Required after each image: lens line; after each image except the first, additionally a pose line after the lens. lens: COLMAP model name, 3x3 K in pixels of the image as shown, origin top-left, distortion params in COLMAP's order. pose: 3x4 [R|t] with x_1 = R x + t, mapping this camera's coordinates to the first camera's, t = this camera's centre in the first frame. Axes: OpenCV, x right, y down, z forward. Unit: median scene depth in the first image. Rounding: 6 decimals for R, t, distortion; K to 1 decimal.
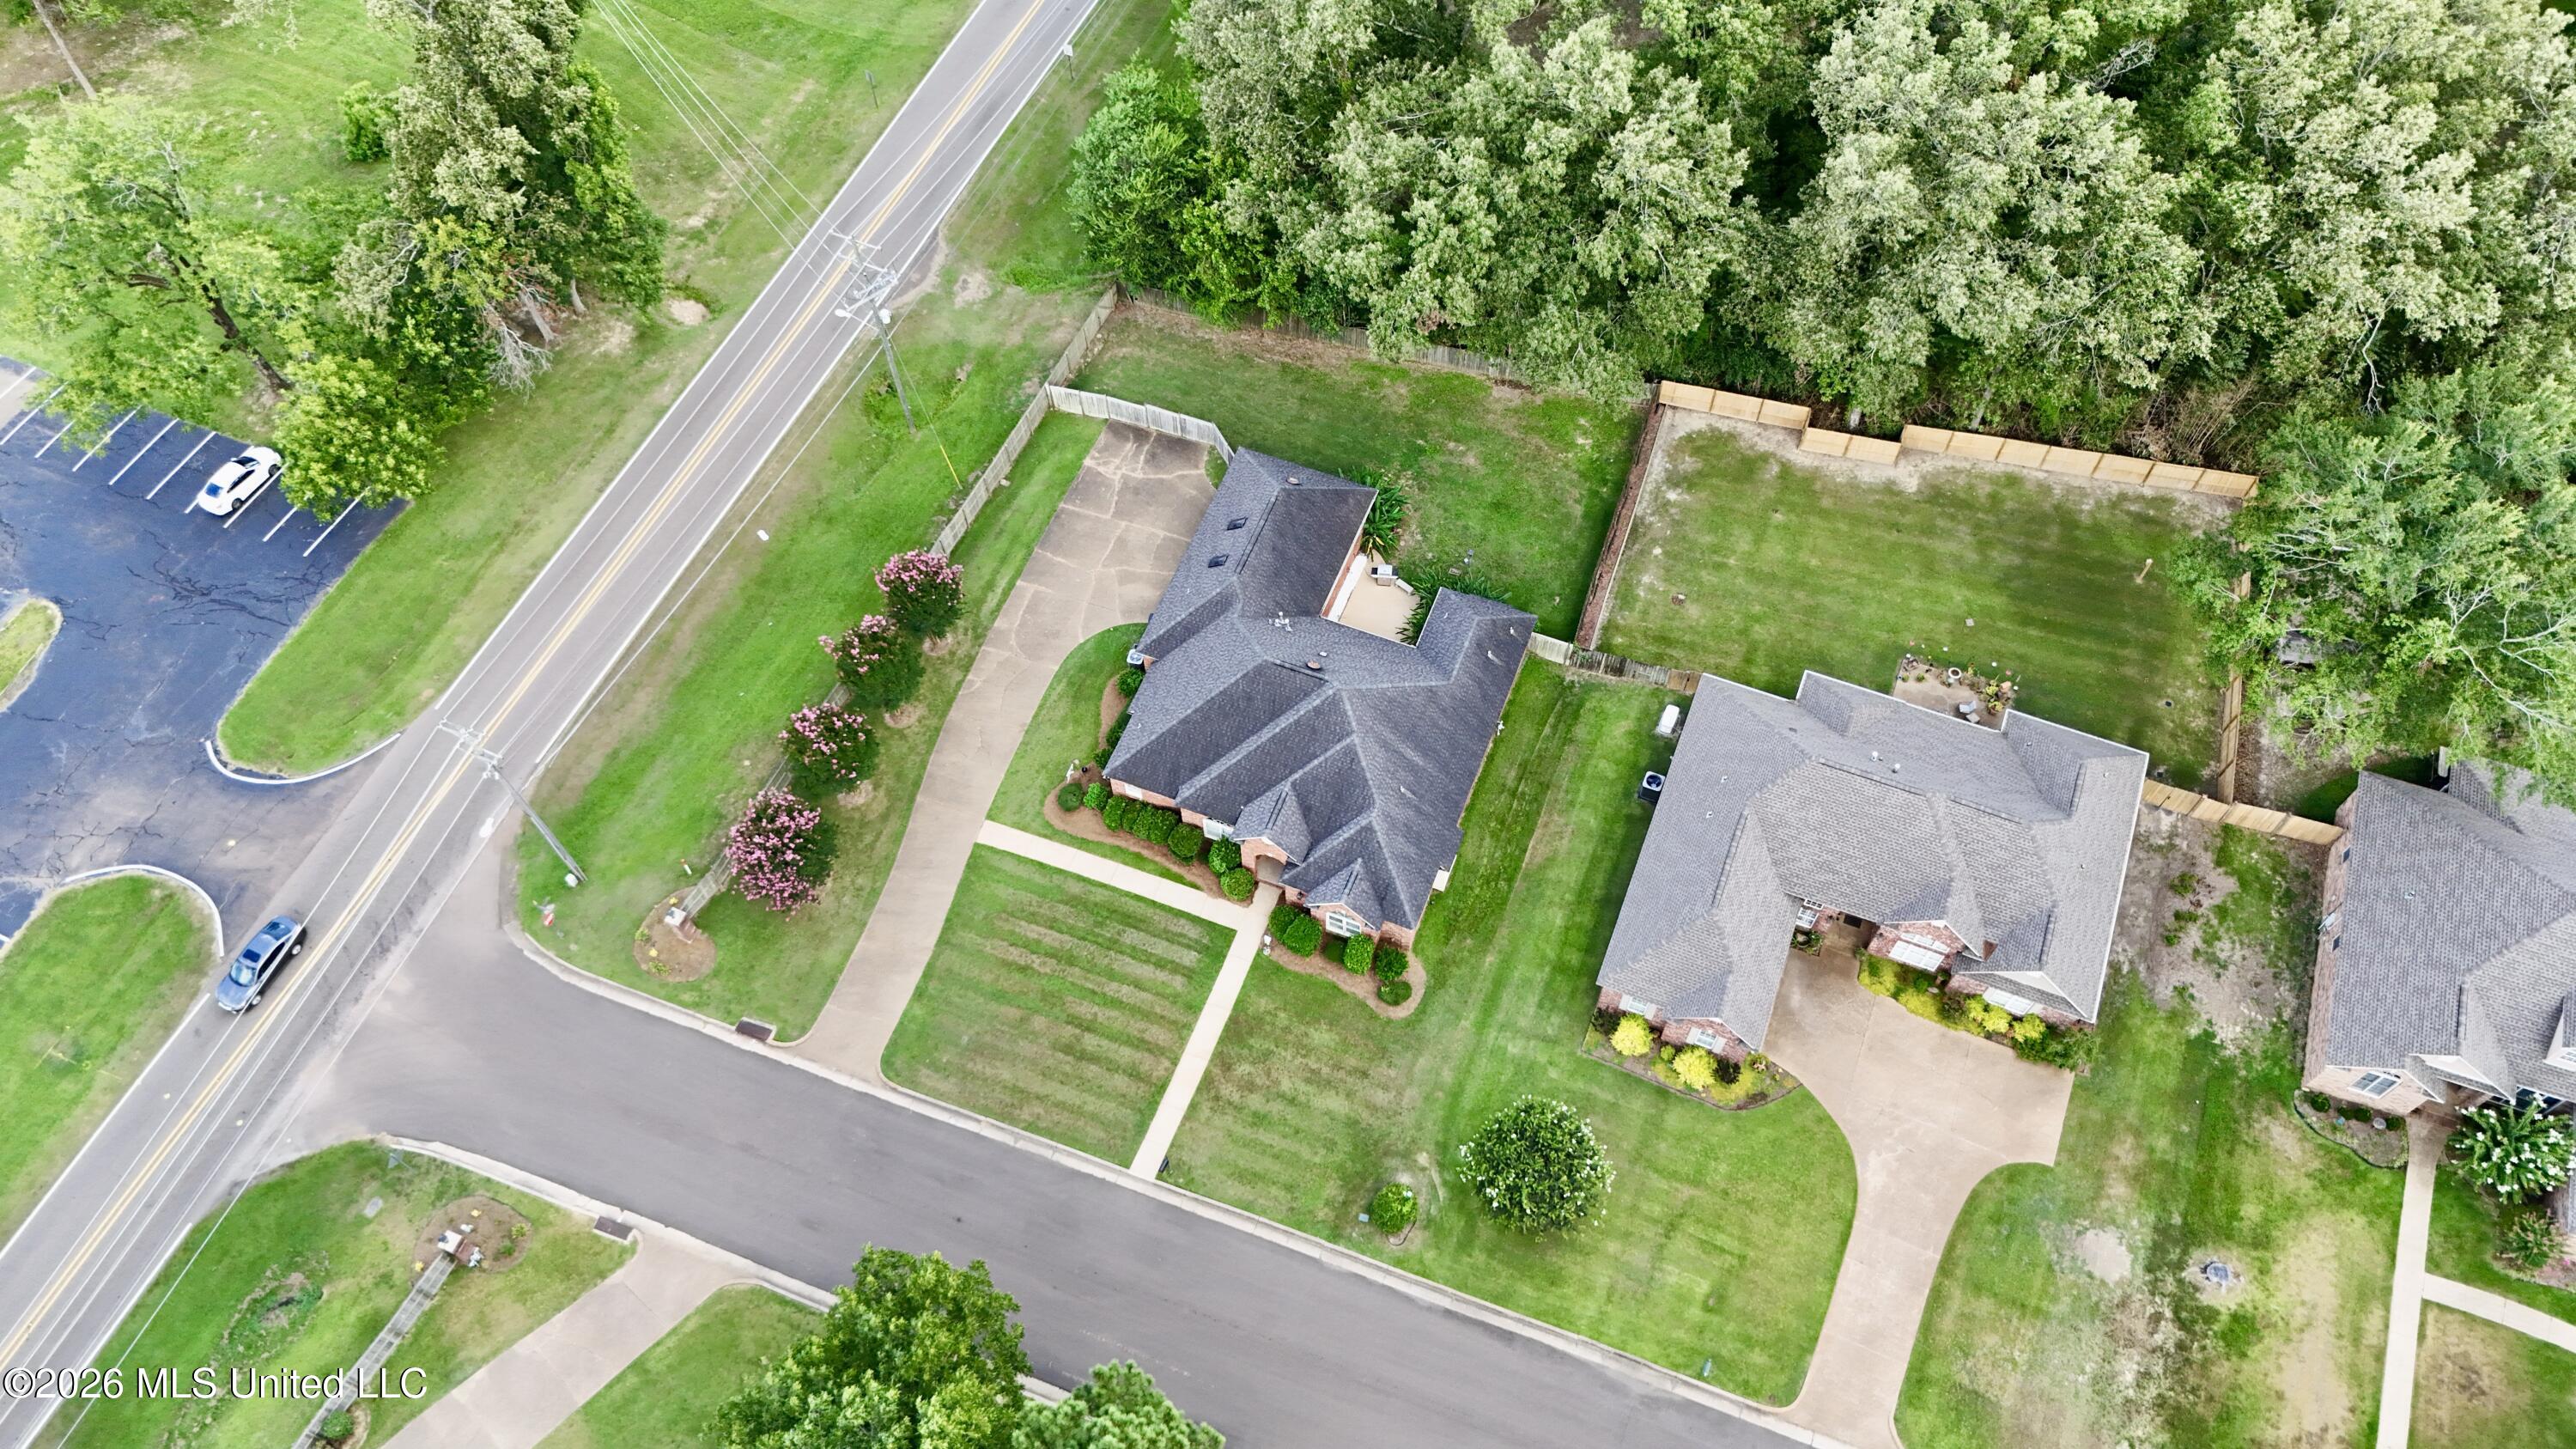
lens RADIAL K [[1908.6, 0, 1288.0], [0, 1908.6, 724.5], [0, 0, 1]] dist [0.060333, -0.057448]
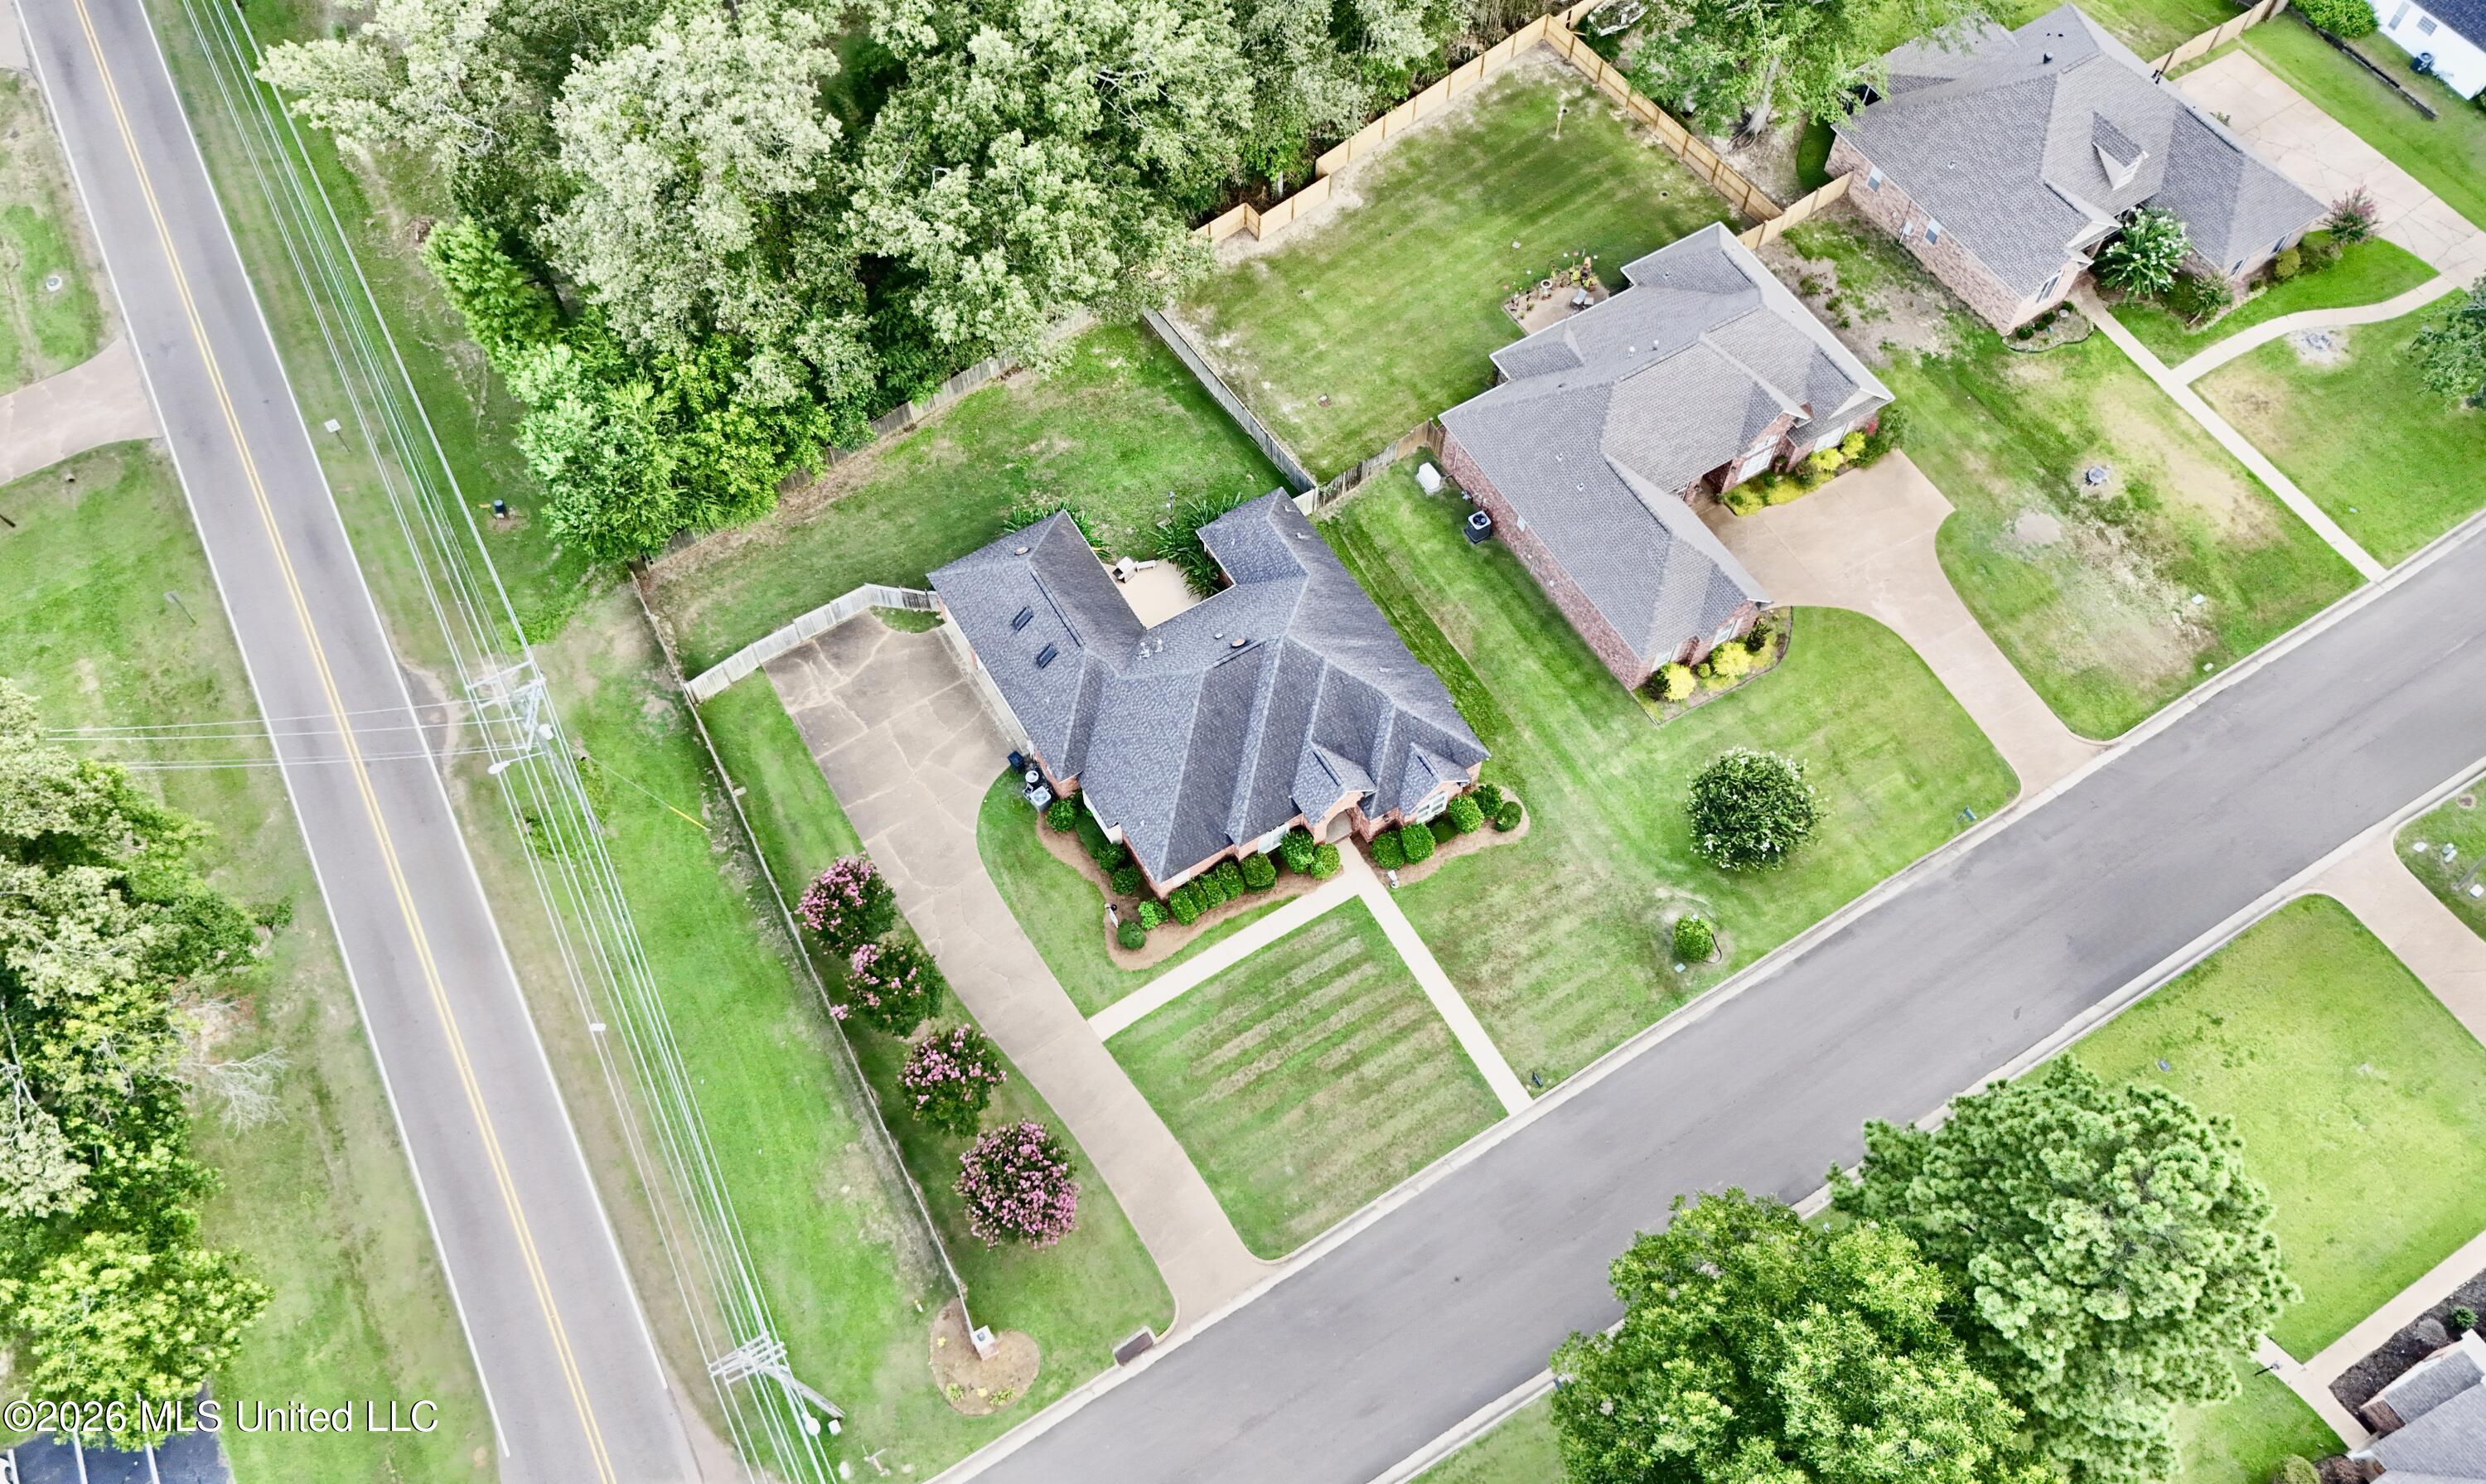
lens RADIAL K [[1979.9, 0, 1168.0], [0, 1979.9, 731.5], [0, 0, 1]] dist [0.064581, -0.058502]
pose [[0.614948, -0.680427, 0.398571, -0.444266], [0.686999, 0.710407, 0.152825, -0.178380], [-0.387133, 0.179838, 0.904315, 0.096894]]
